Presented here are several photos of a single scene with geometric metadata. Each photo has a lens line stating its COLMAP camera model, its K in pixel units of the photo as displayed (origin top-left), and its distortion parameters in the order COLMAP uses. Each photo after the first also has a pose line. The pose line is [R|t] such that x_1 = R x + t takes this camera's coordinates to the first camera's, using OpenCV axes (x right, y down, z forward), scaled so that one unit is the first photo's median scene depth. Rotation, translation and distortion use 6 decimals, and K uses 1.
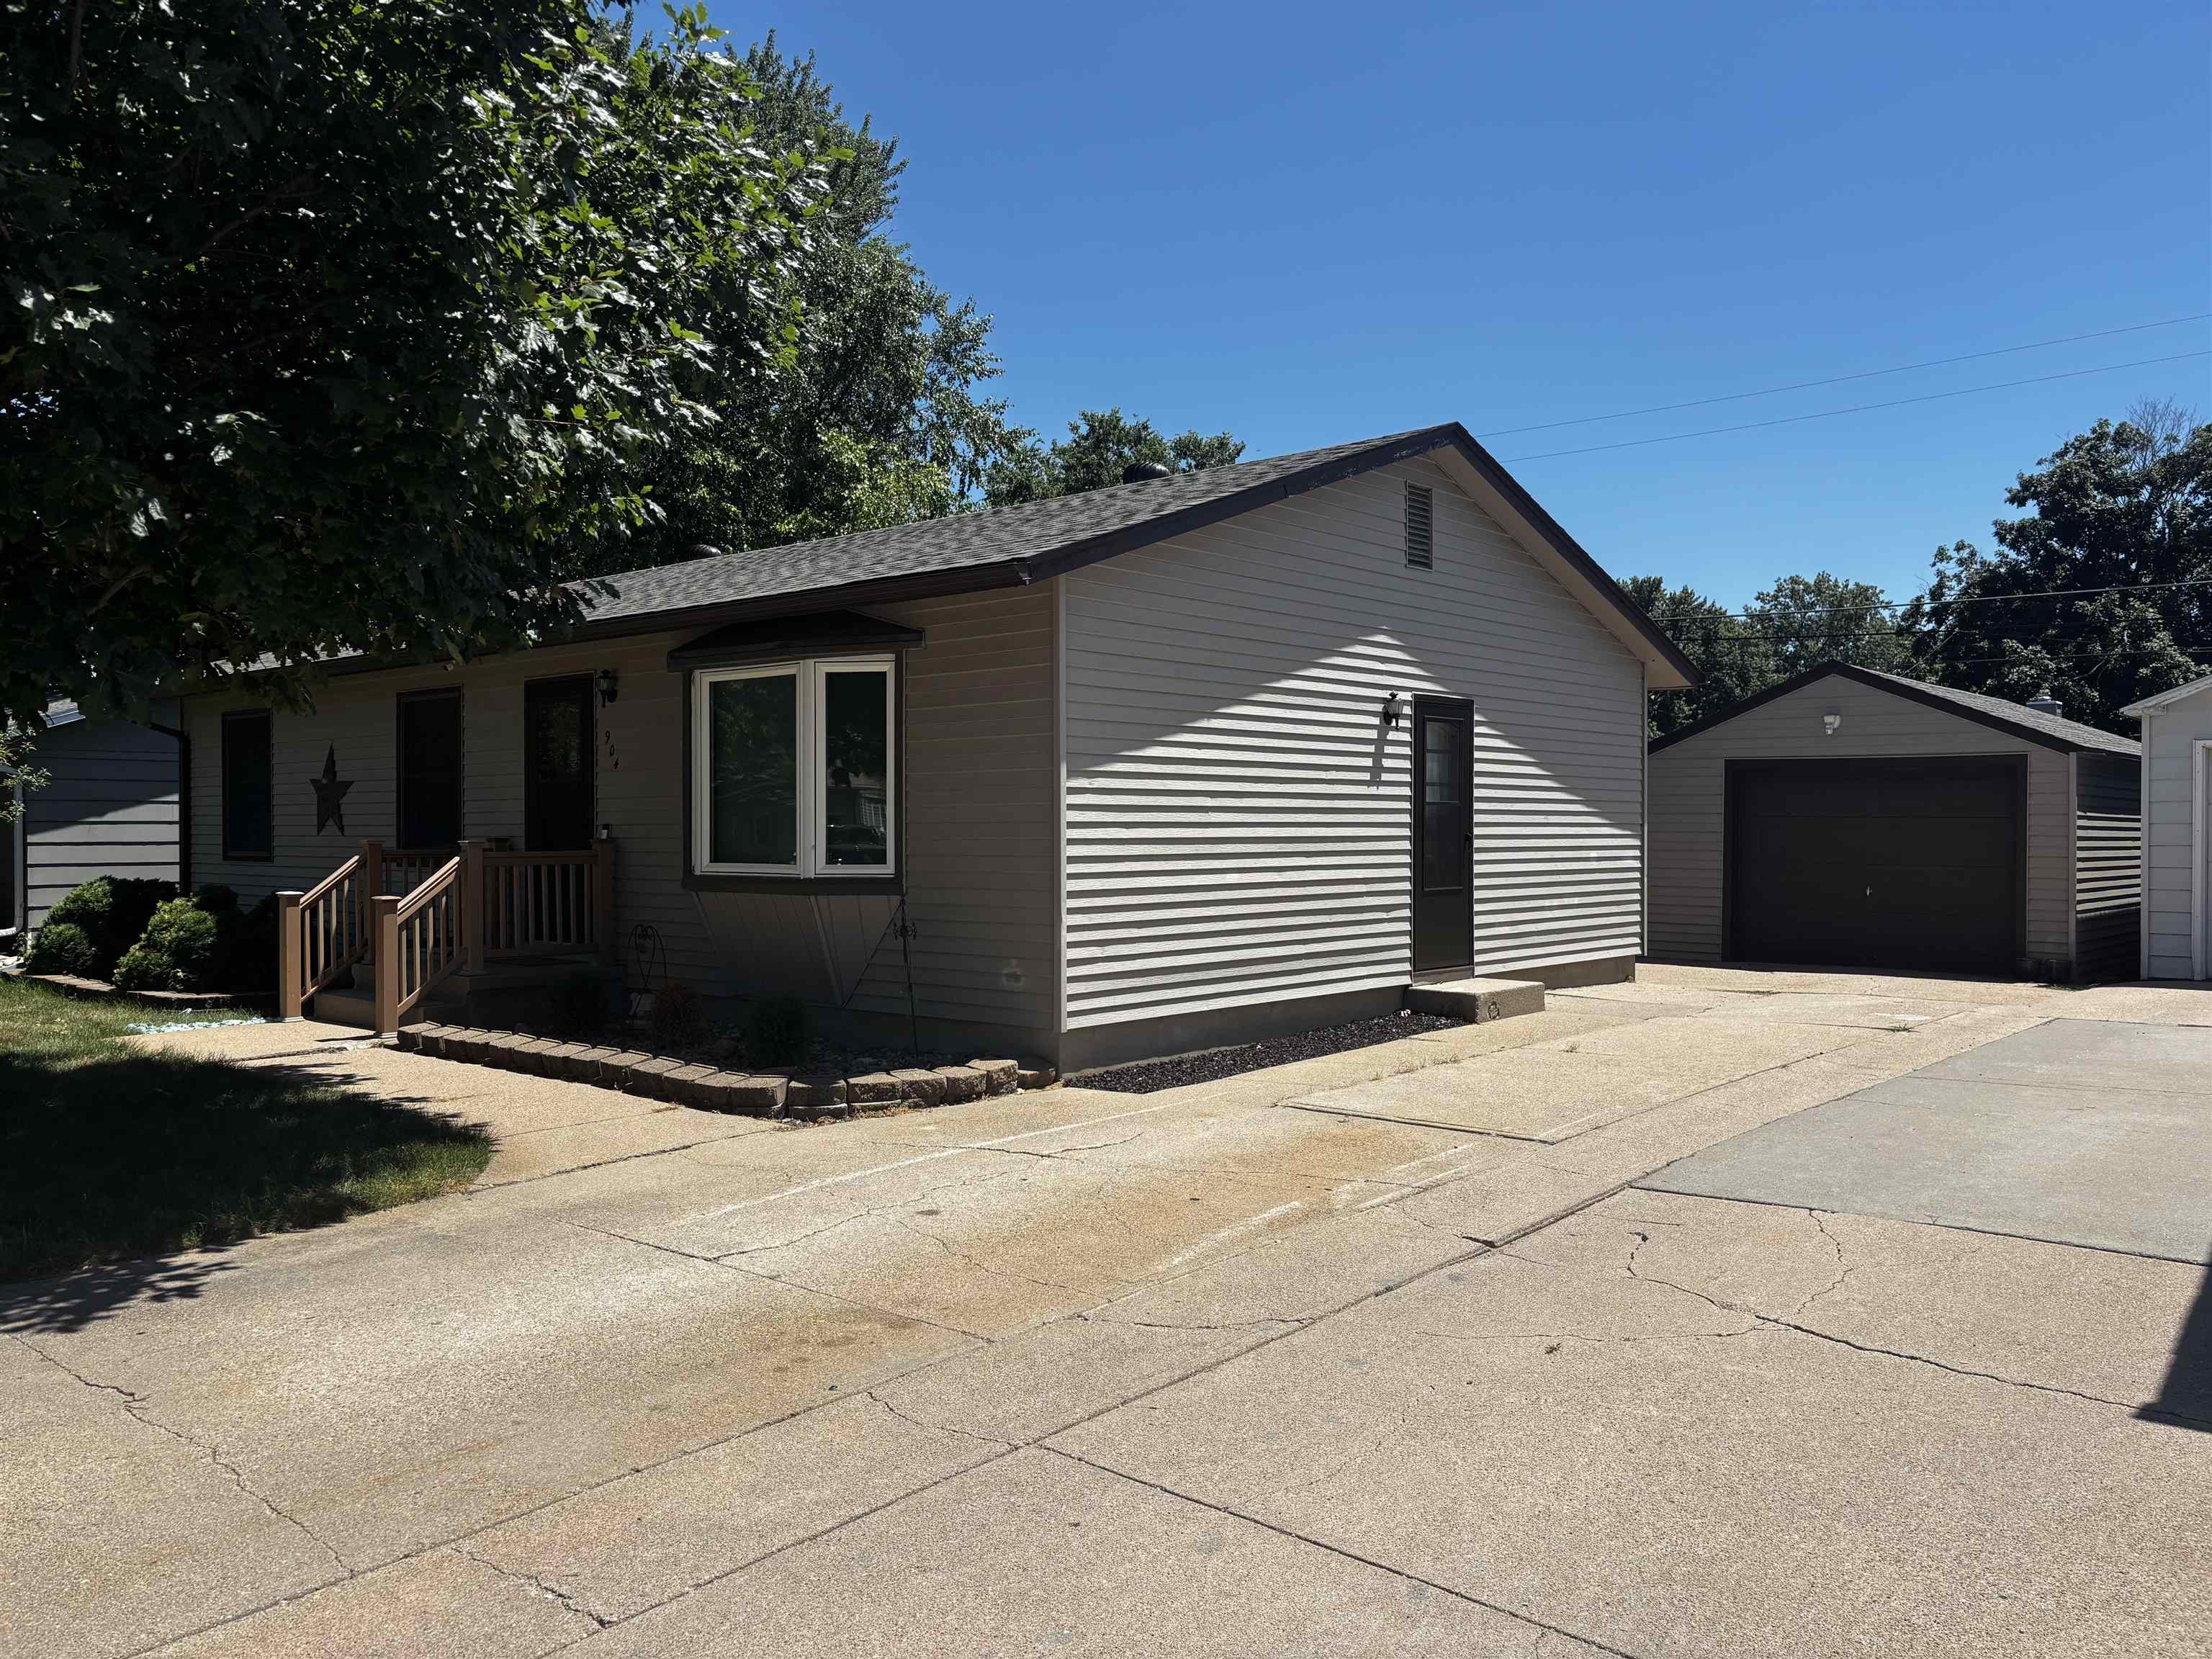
lens RADIAL K [[1673.8, 0, 1091.6], [0, 1673.8, 842.3], [0, 0, 1]] dist [0.050382, -0.043446]
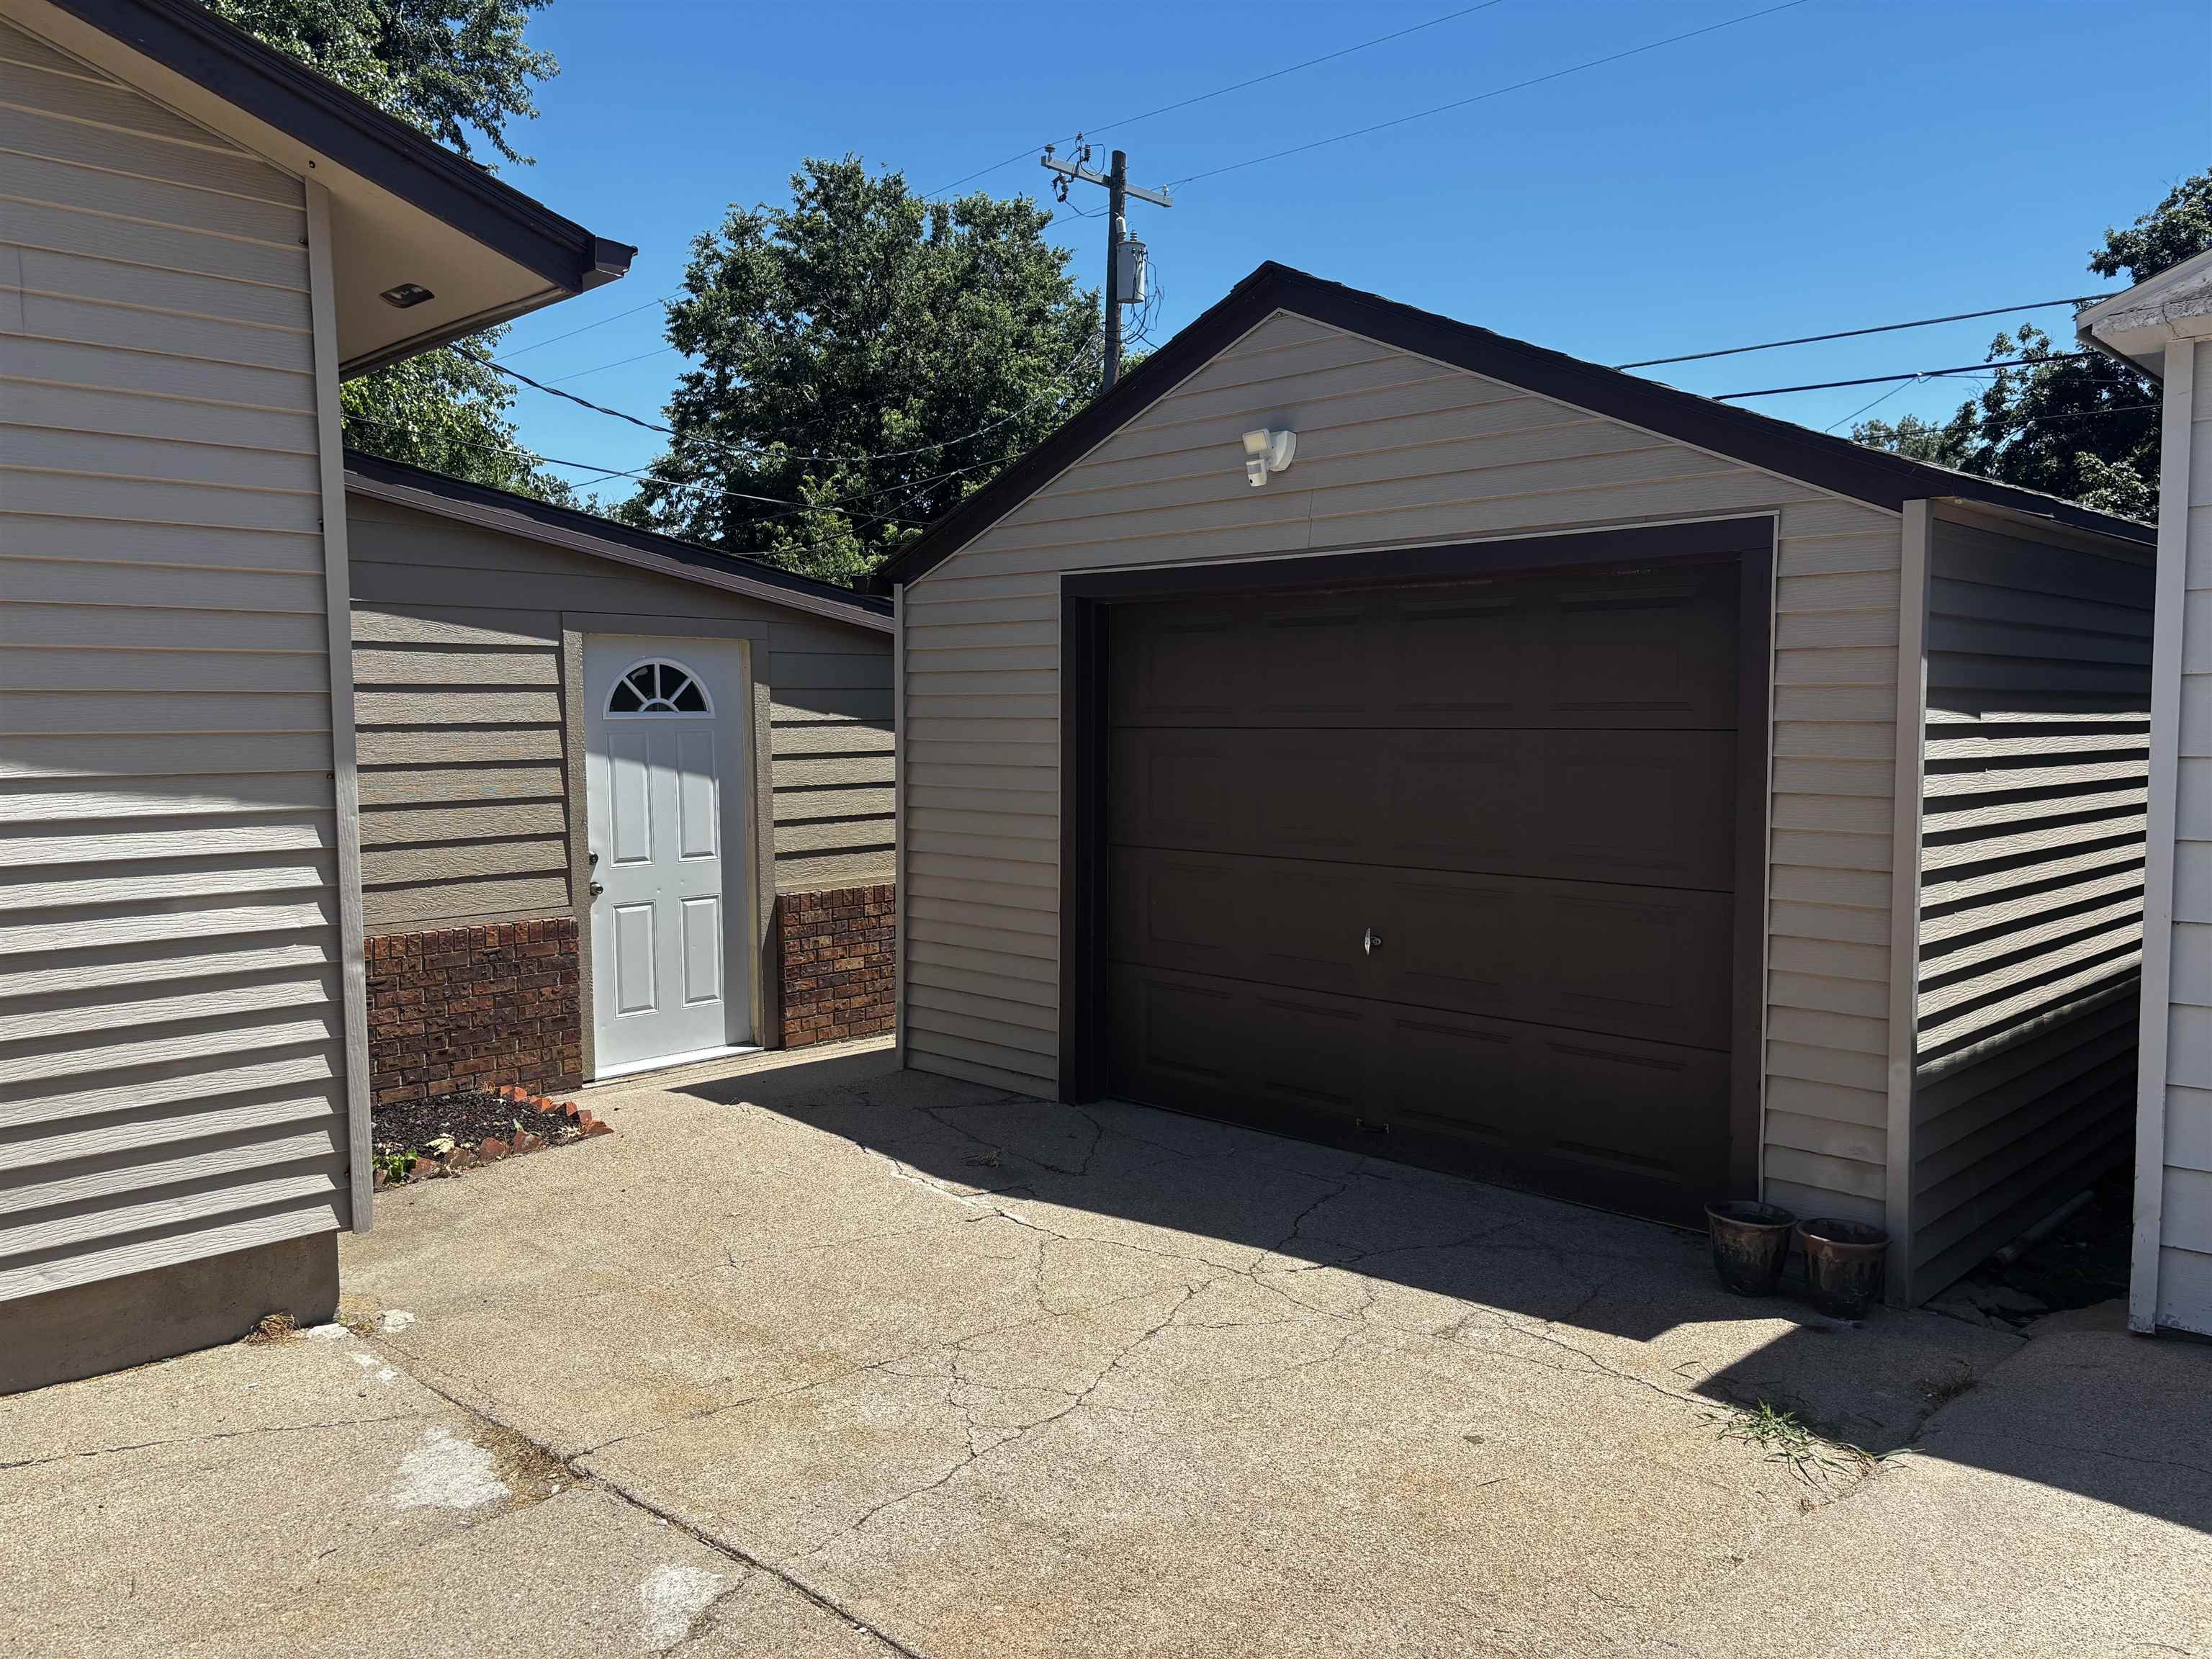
lens RADIAL K [[1673.8, 0, 1127.0], [0, 1673.8, 822.1], [0, 0, 1]] dist [0.050382, -0.043446]
pose [[0.999104, -0.007788, -0.041606, 0.162852], [0.010081, 0.998425, 0.055190, -0.005810], [0.041111, -0.055560, 0.997609, 0.251359]]
